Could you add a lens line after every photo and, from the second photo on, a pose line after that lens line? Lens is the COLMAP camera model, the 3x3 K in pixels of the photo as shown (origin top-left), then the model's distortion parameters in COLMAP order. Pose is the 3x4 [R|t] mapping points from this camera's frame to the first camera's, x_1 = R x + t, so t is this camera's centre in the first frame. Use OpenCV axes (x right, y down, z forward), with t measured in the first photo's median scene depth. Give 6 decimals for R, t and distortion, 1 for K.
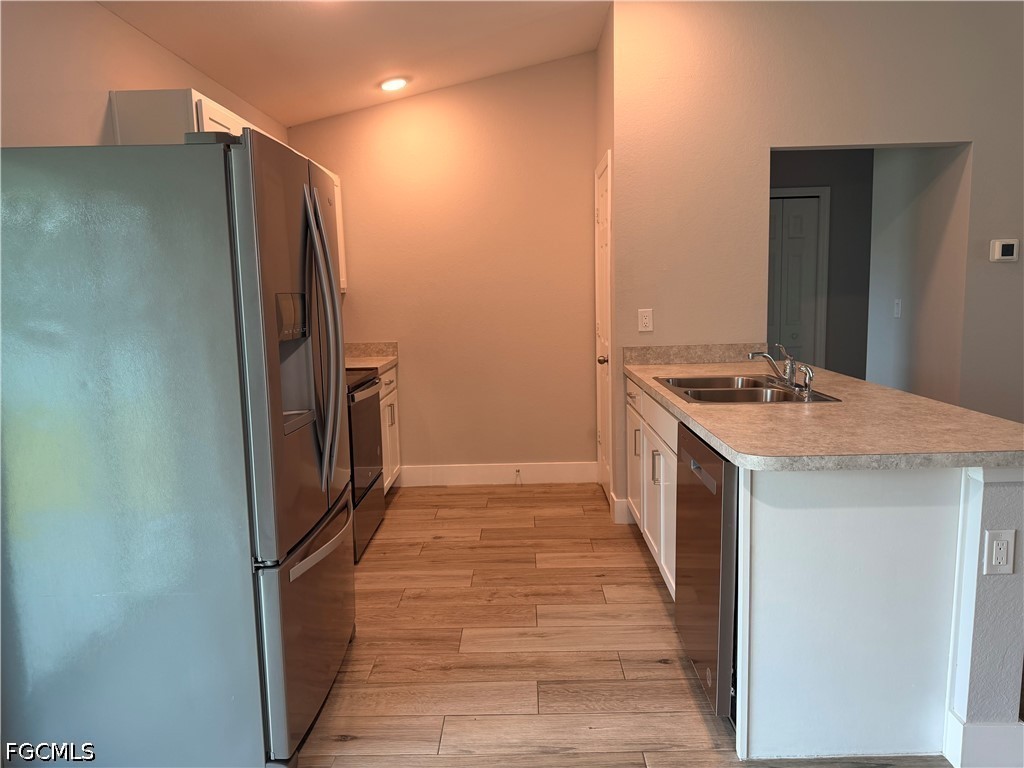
lens RADIAL K [[723.0, 0, 513.4], [0, 723.0, 381.8], [0, 0, 1]] dist [0.055883, -0.075182]
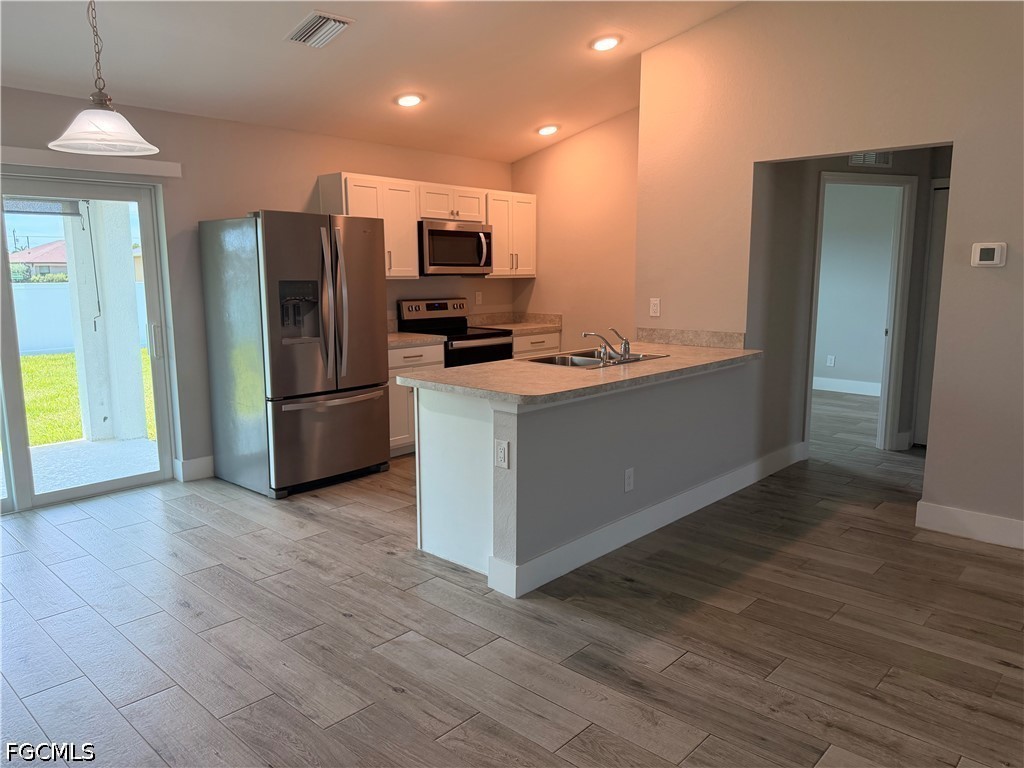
lens RADIAL K [[723.0, 0, 520.2], [0, 723.0, 386.0], [0, 0, 1]] dist [0.055883, -0.075182]
pose [[0.744255, 0.128897, -0.655340, 1.241362], [-0.102888, 0.991615, 0.078191, -0.035448], [0.659923, 0.009233, 0.751276, -0.138322]]
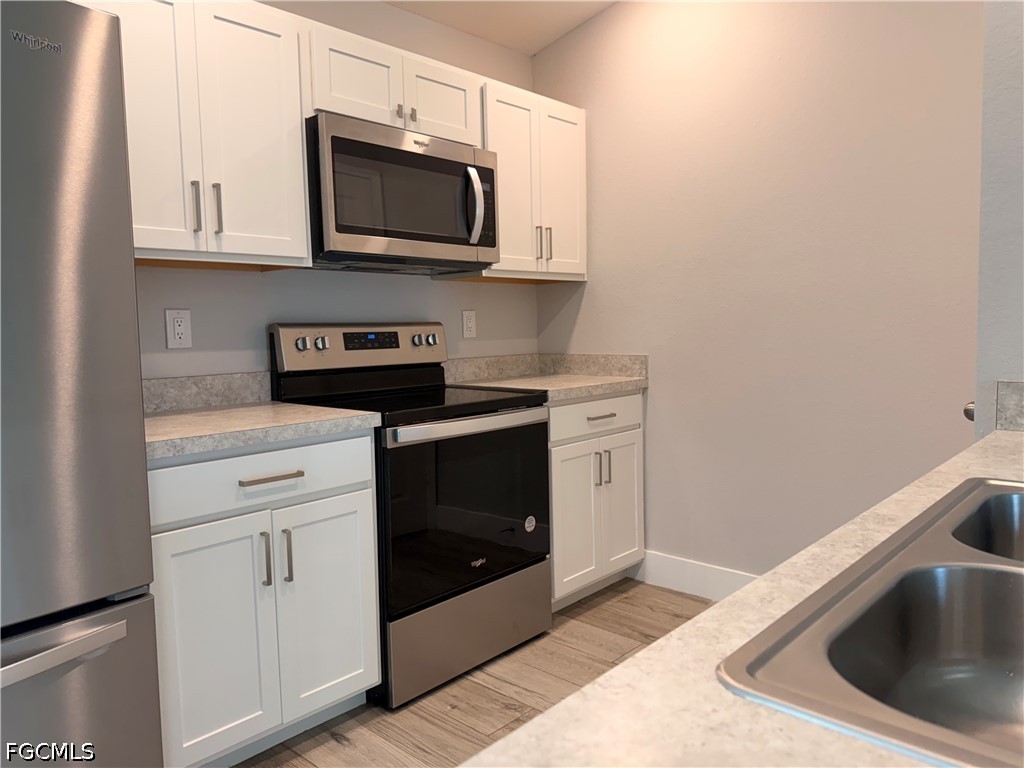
lens RADIAL K [[723.0, 0, 516.1], [0, 723.0, 385.4], [0, 0, 1]] dist [0.055883, -0.075182]
pose [[0.743649, 0.065095, -0.665393, 0.319672], [-0.083305, 0.996514, 0.004386, -0.038434], [0.663360, 0.052168, 0.746480, 0.803236]]
